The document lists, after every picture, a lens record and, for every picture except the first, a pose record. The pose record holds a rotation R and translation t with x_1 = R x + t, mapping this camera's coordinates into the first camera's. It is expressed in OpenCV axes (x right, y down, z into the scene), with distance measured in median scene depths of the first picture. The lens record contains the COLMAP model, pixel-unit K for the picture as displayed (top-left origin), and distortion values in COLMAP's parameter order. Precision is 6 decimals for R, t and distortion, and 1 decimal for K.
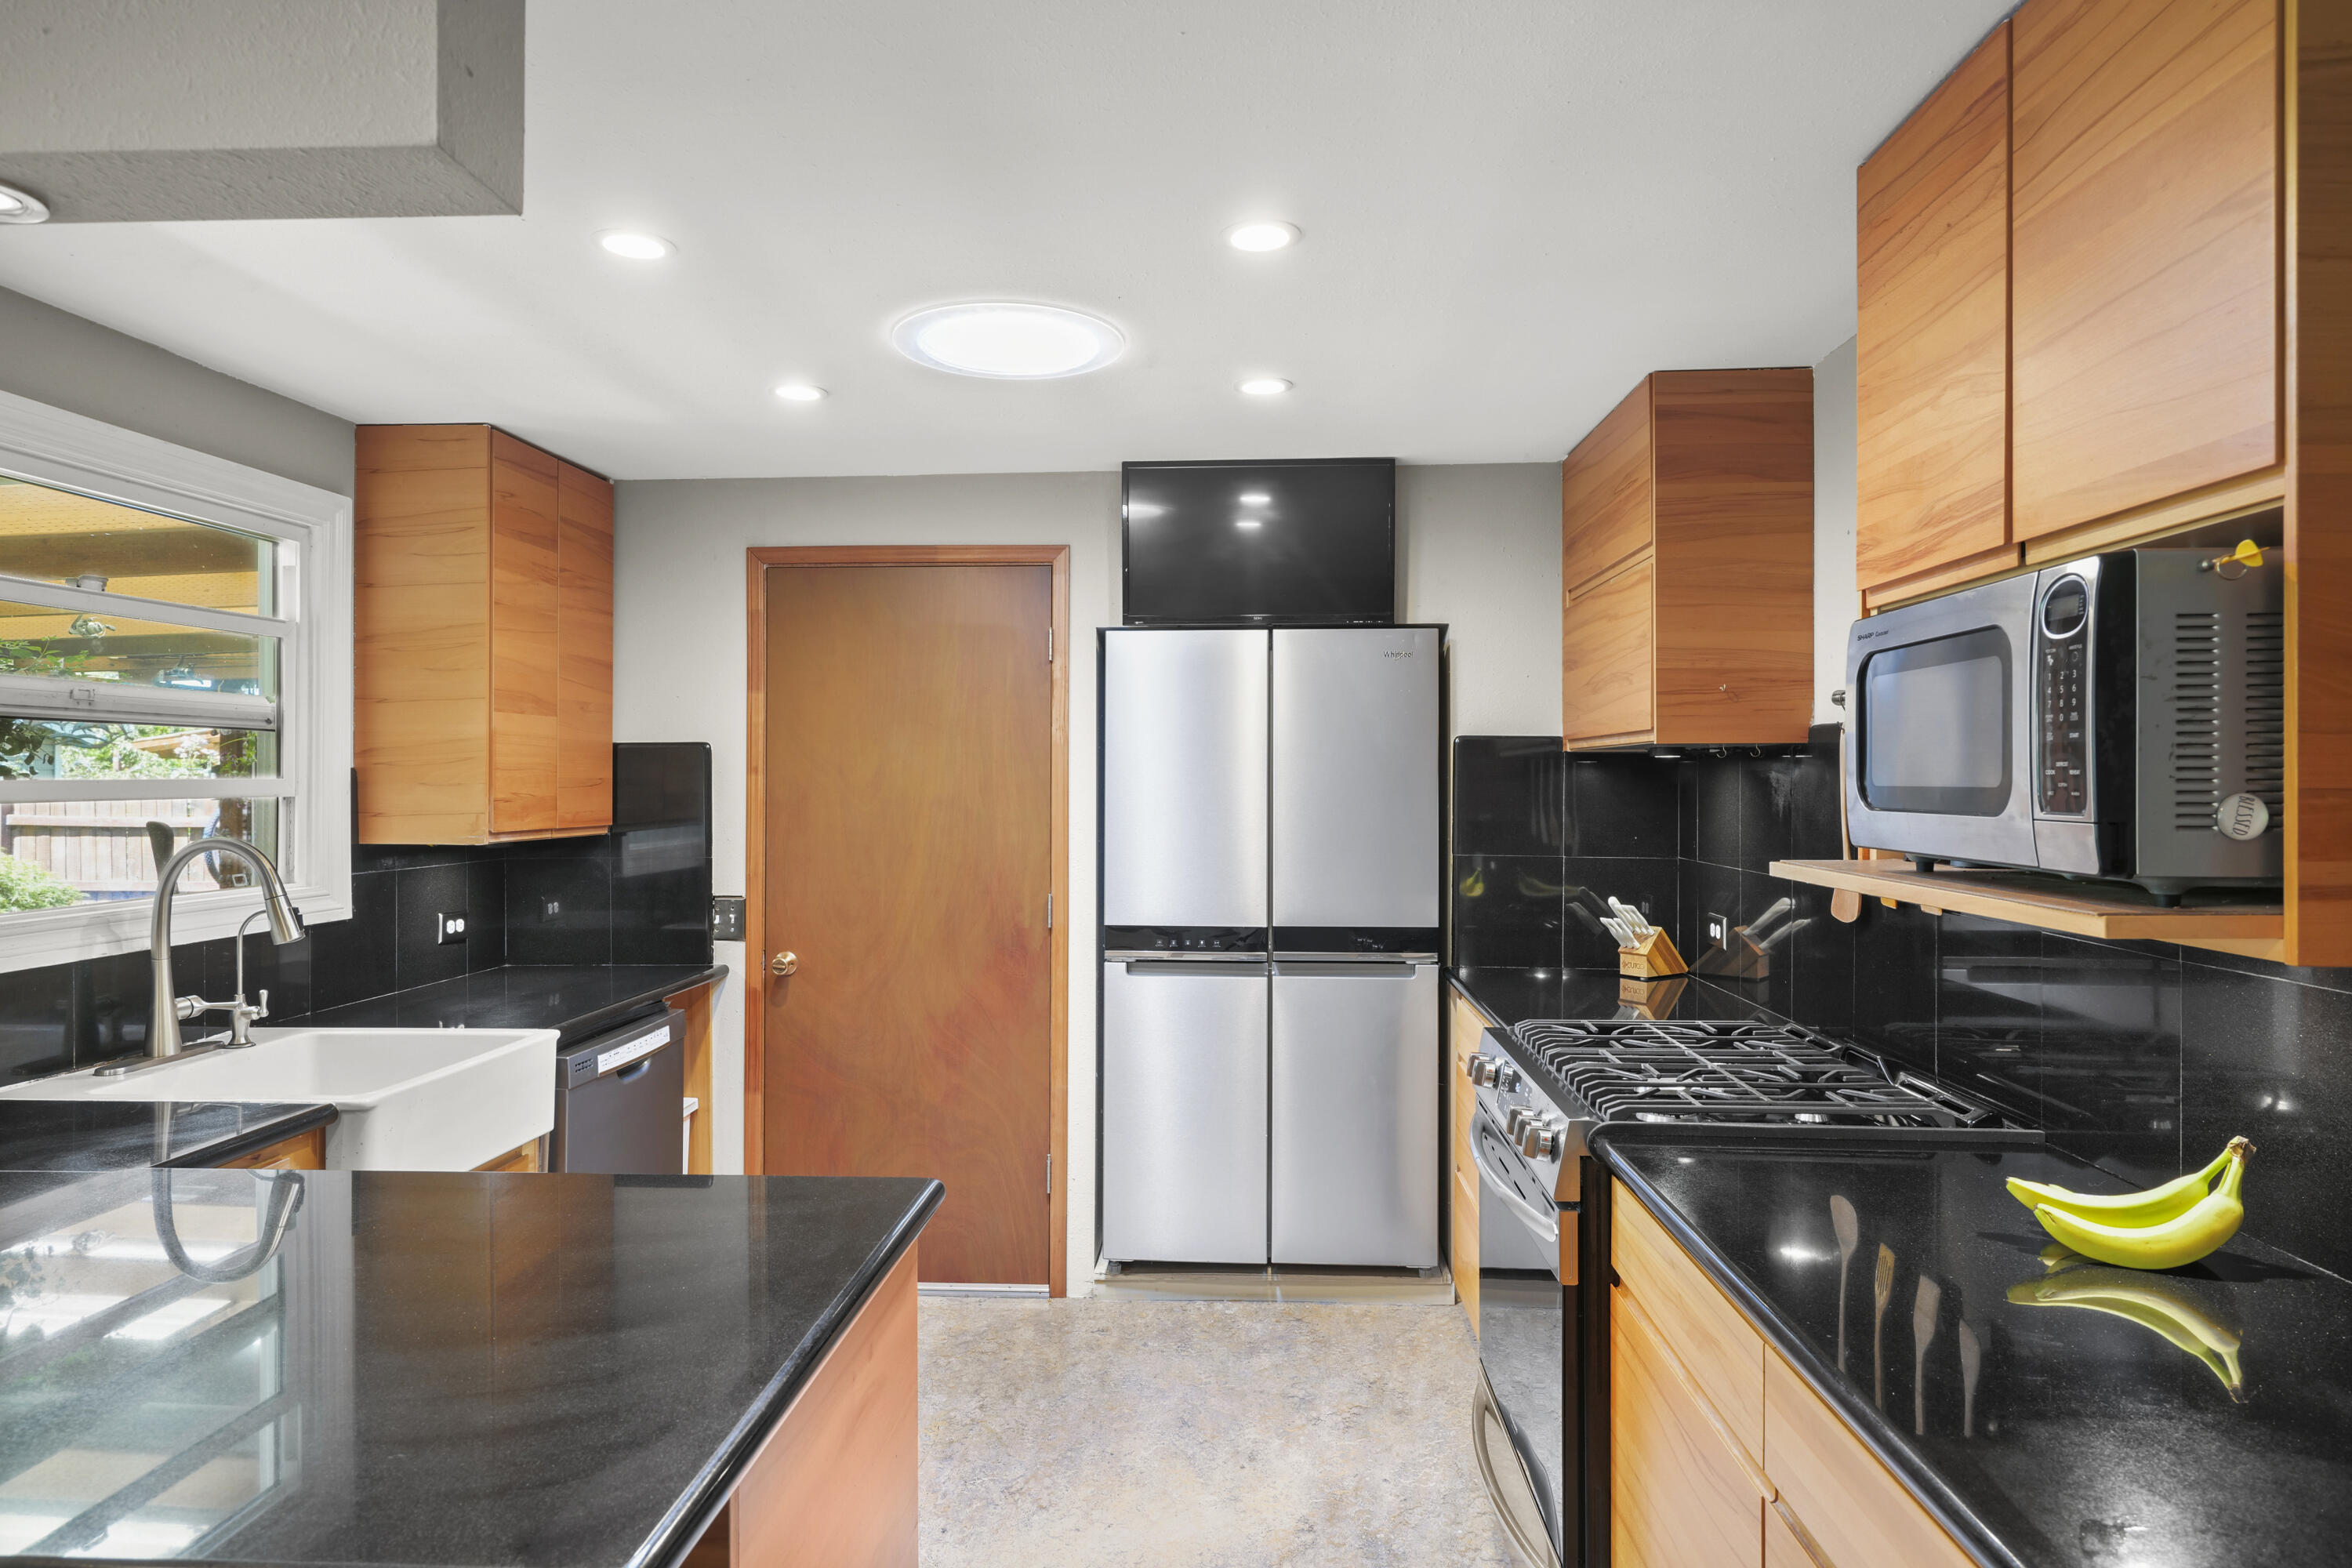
lens RADIAL K [[1352.3, 0, 1168.9], [0, 1352.3, 778.8], [0, 0, 1]] dist [0.003609, -0.000130]
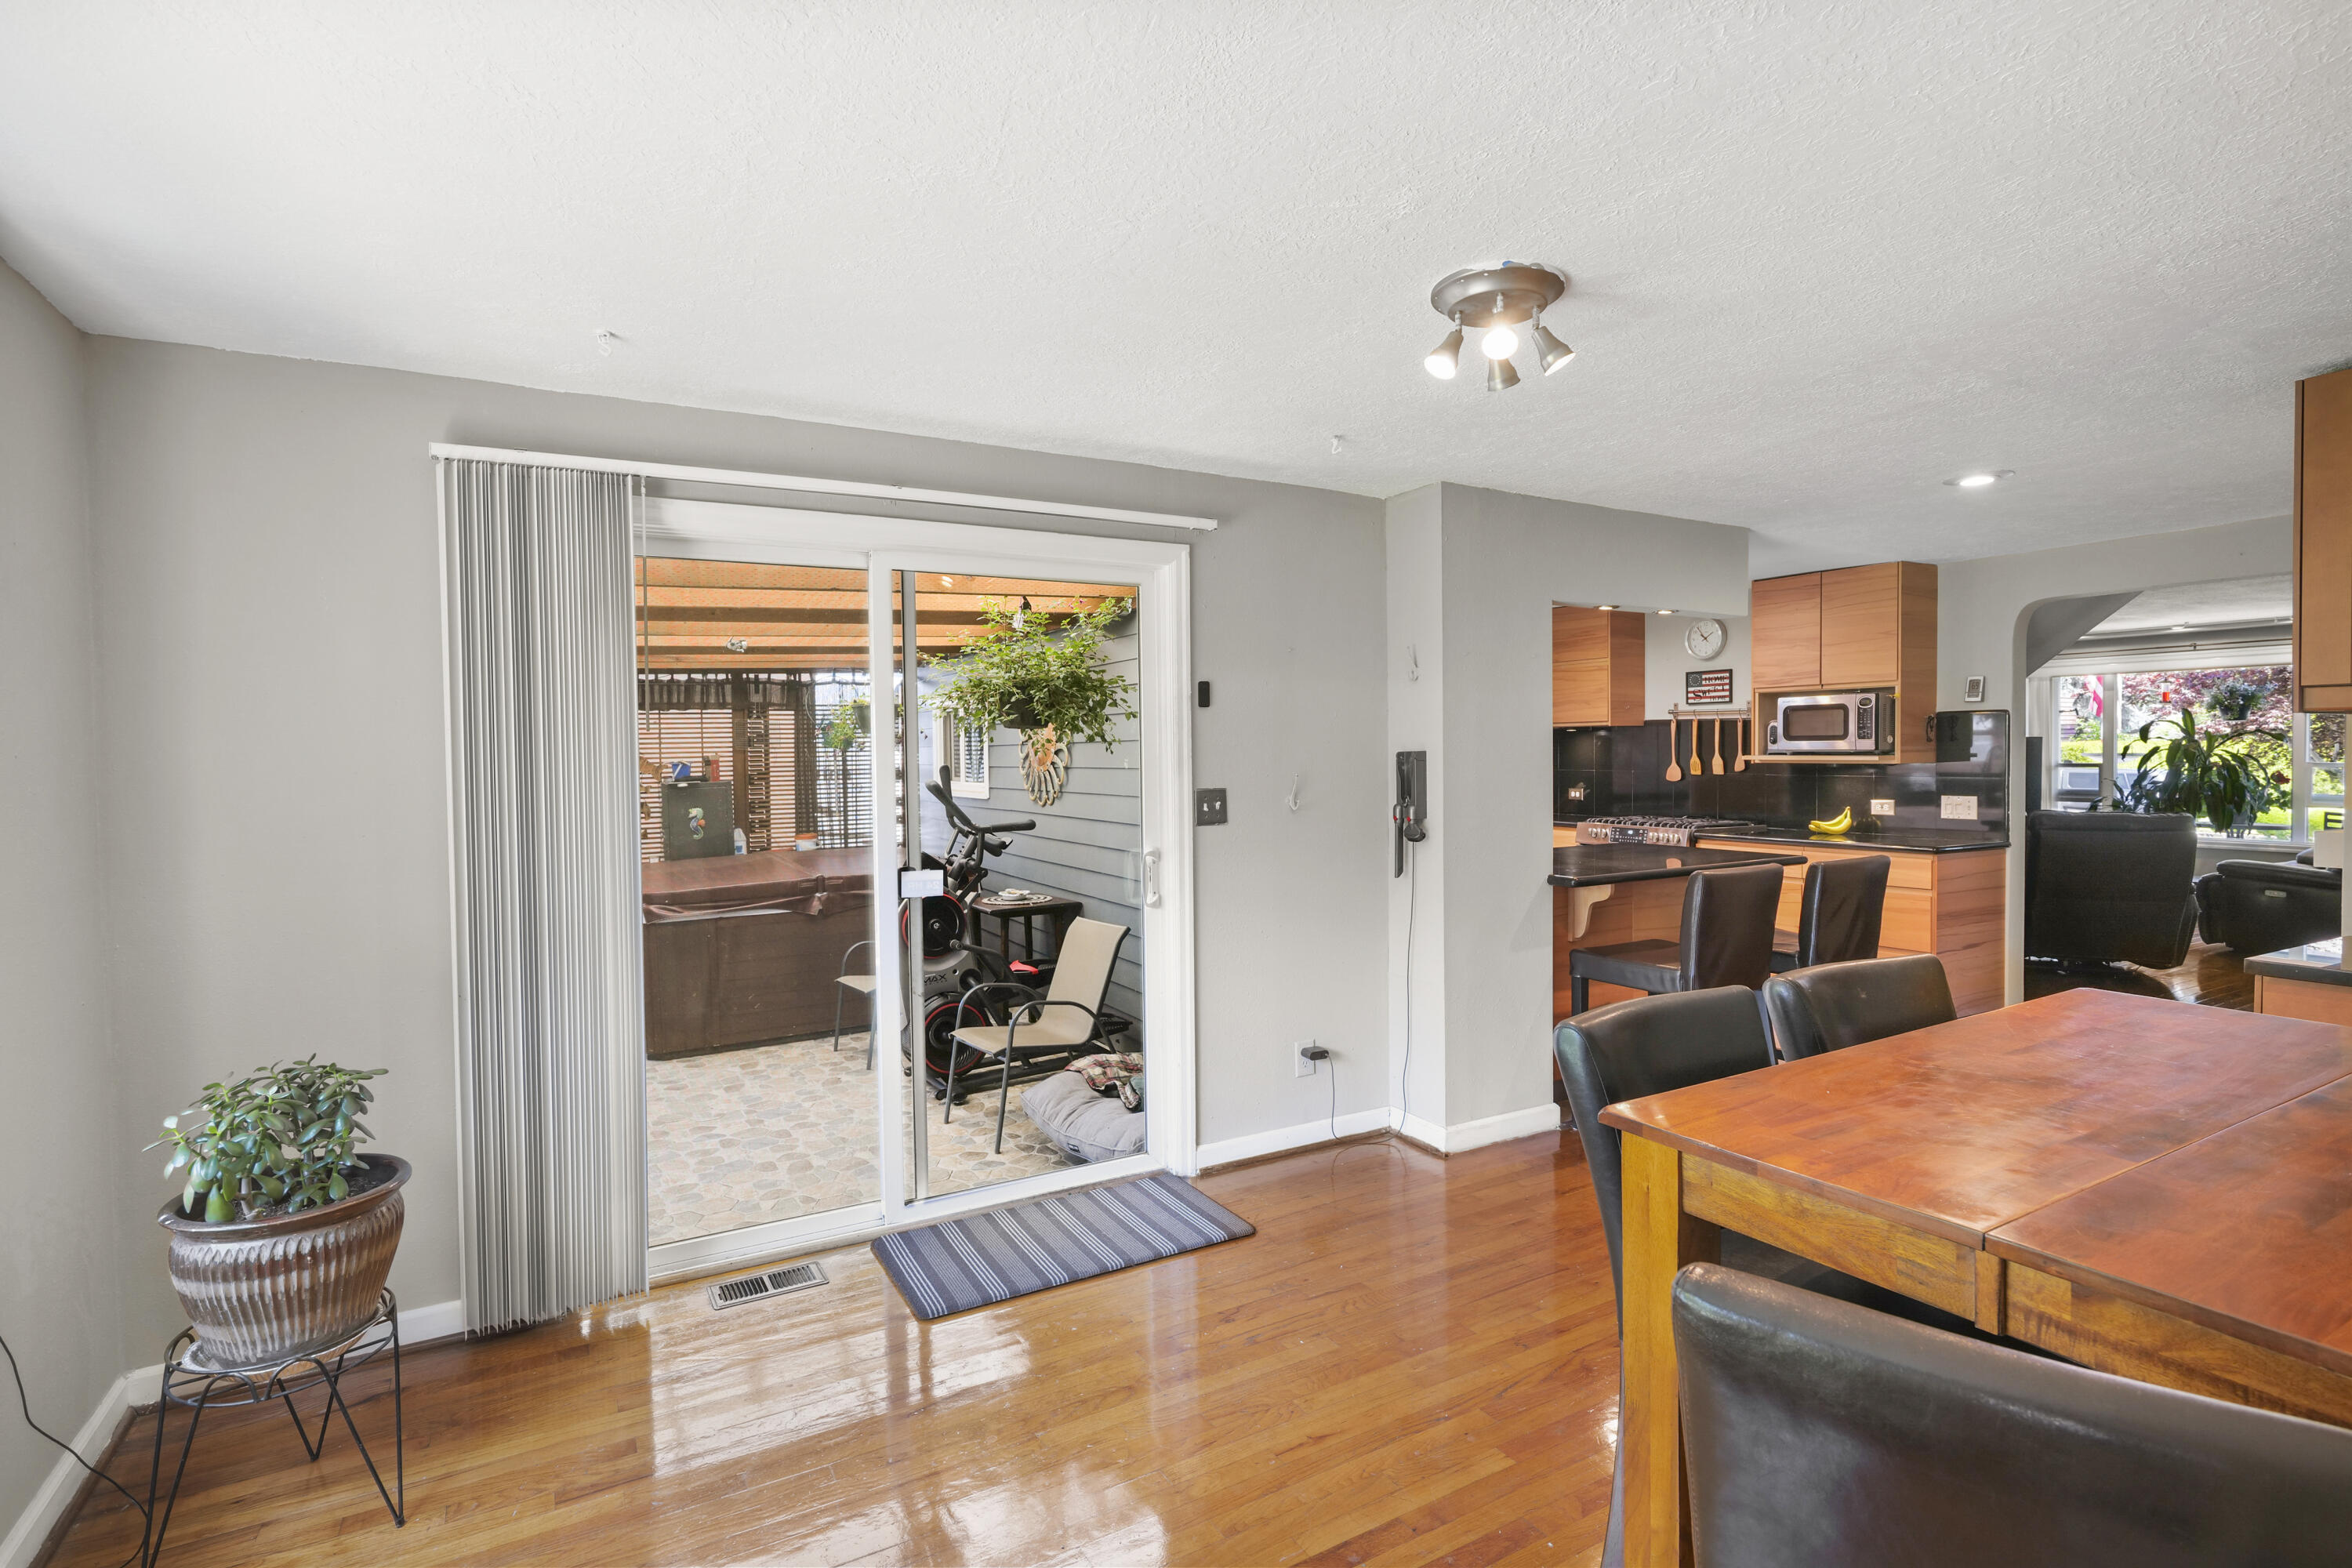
lens RADIAL K [[1147.1, 0, 1171.6], [0, 1147.1, 784.7], [0, 0, 1]] dist [0.003461, 0.001306]
pose [[0.837580, -0.022262, 0.545861, -1.484775], [0.007015, 0.999525, 0.029999, 0.017505], [-0.546270, -0.021298, 0.837339, -0.481730]]
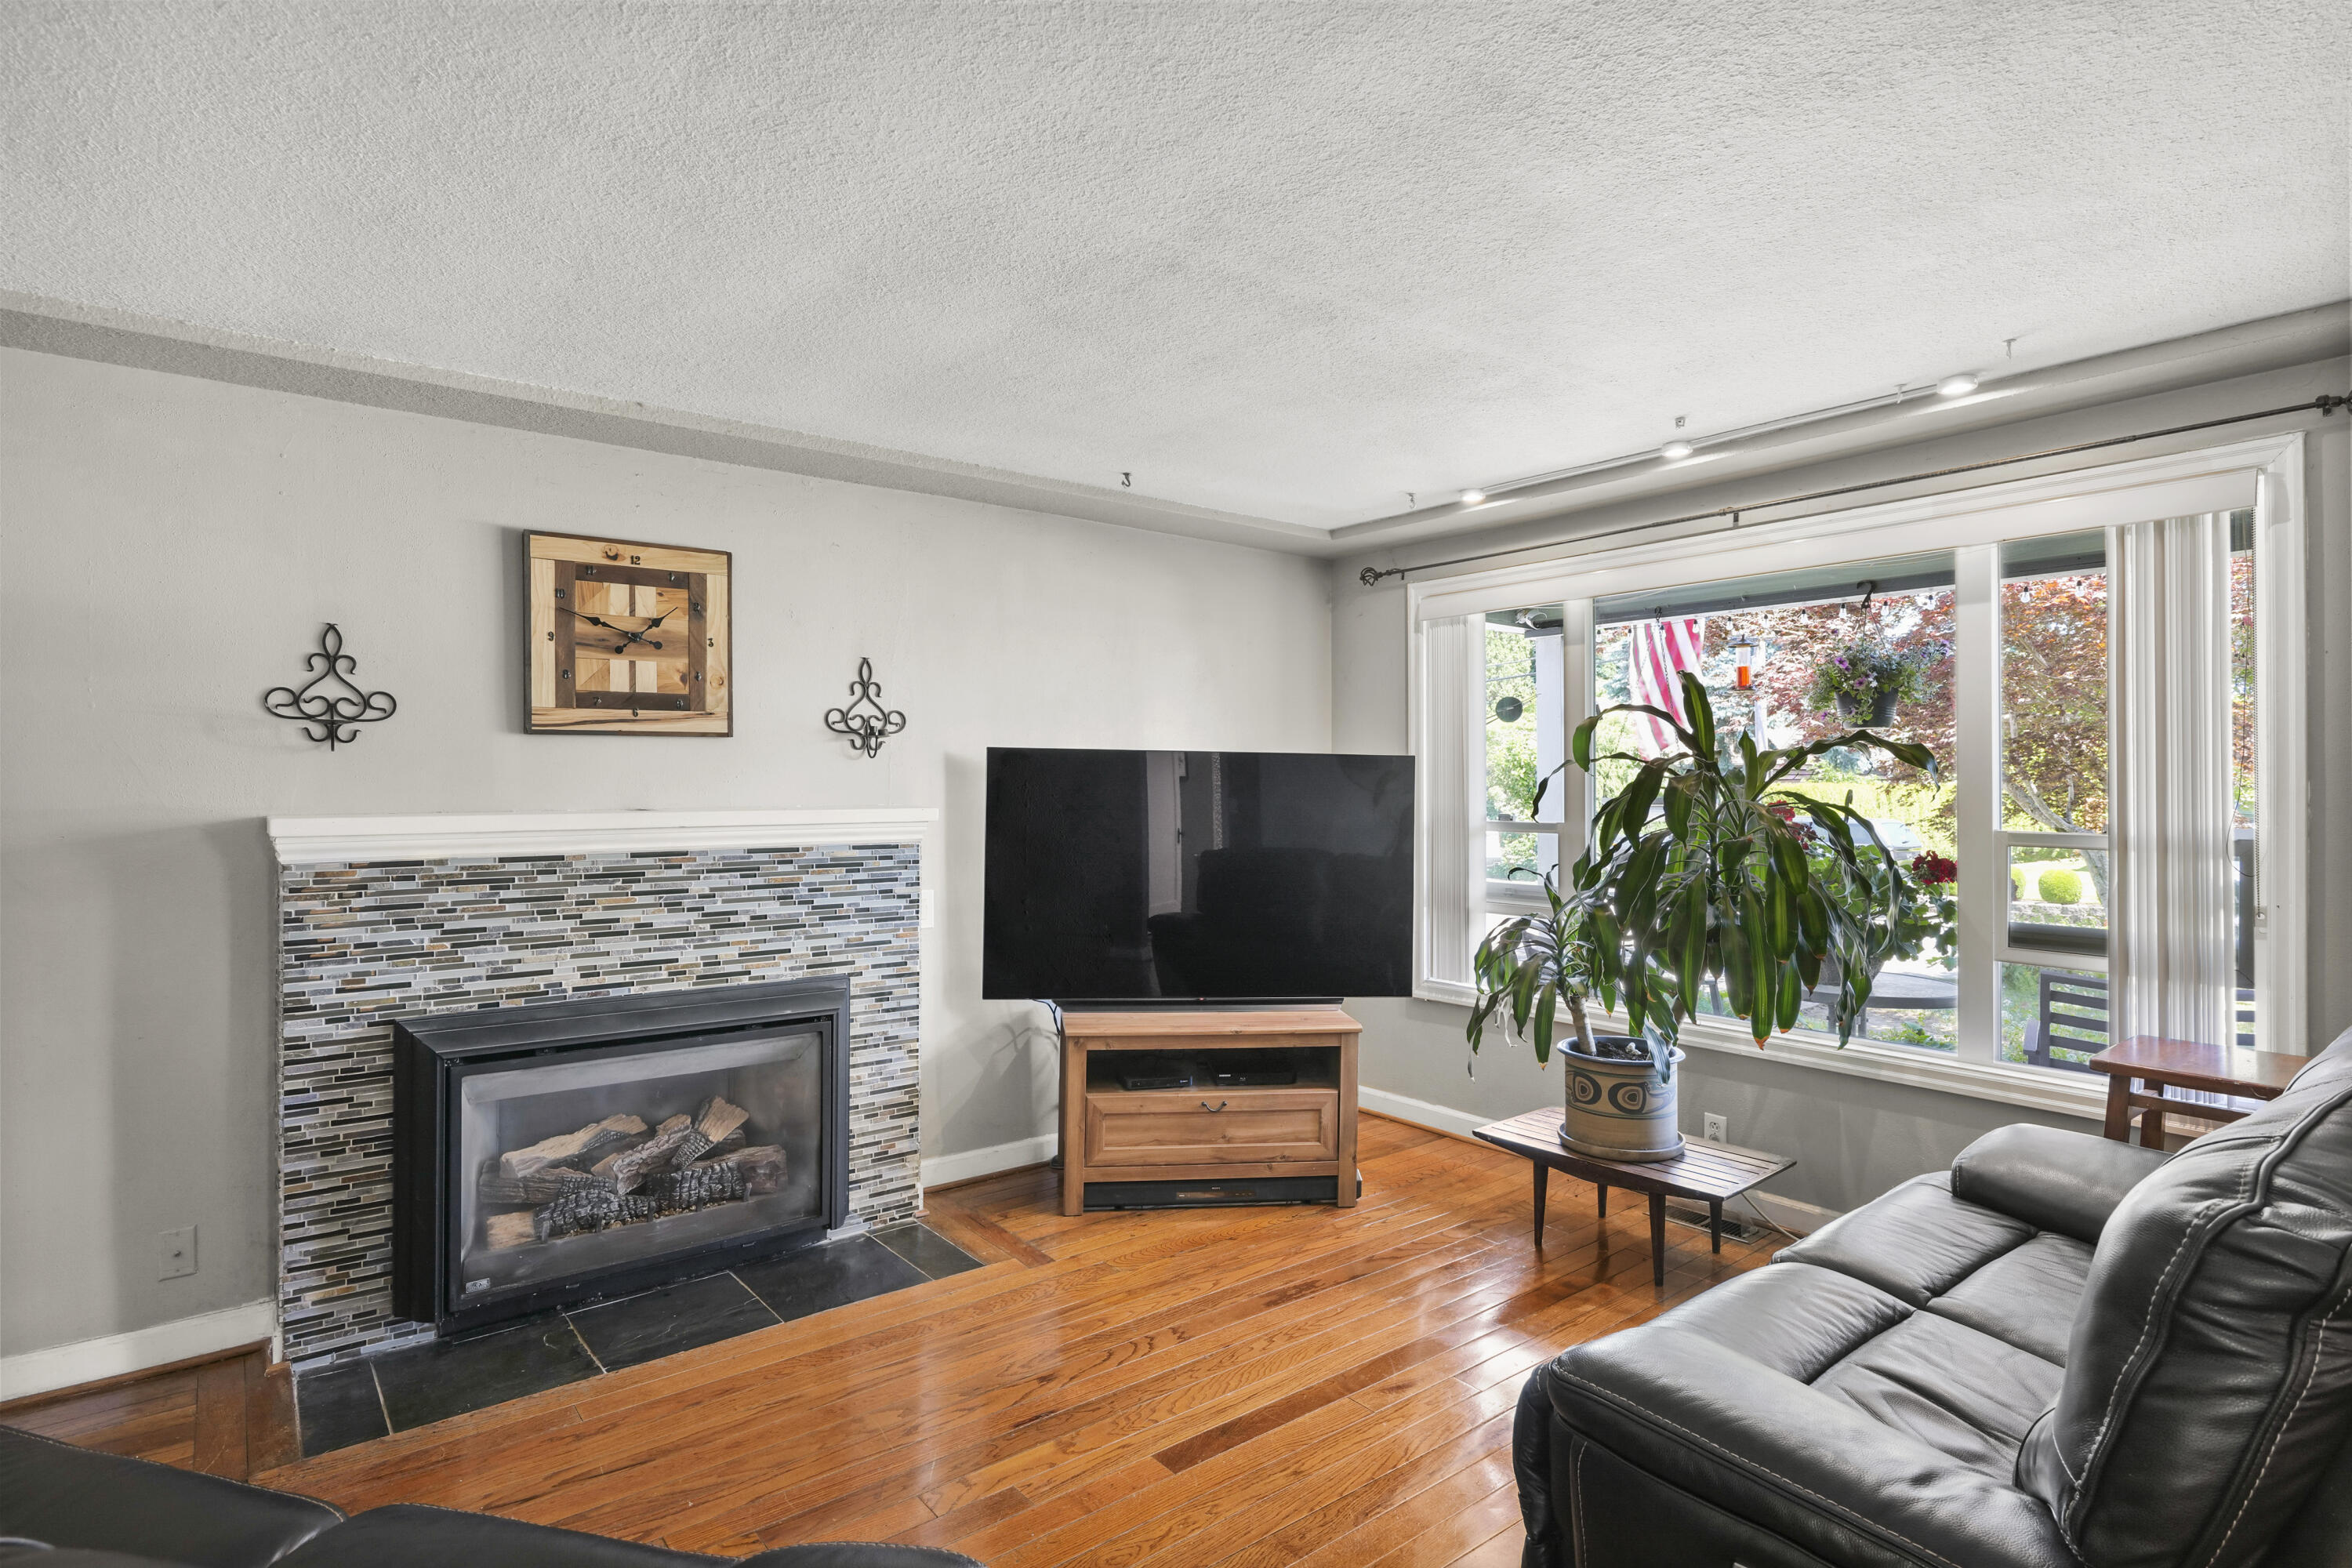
lens RADIAL K [[1212.4, 0, 1152.5], [0, 1212.4, 777.6], [0, 0, 1]] dist [0.003054, 0.000396]
pose [[0.745532, 0.008052, 0.666421, 0.848912], [-0.007391, 0.999965, -0.003813, 0.027777], [-0.666429, -0.002082, 0.745565, 0.005106]]
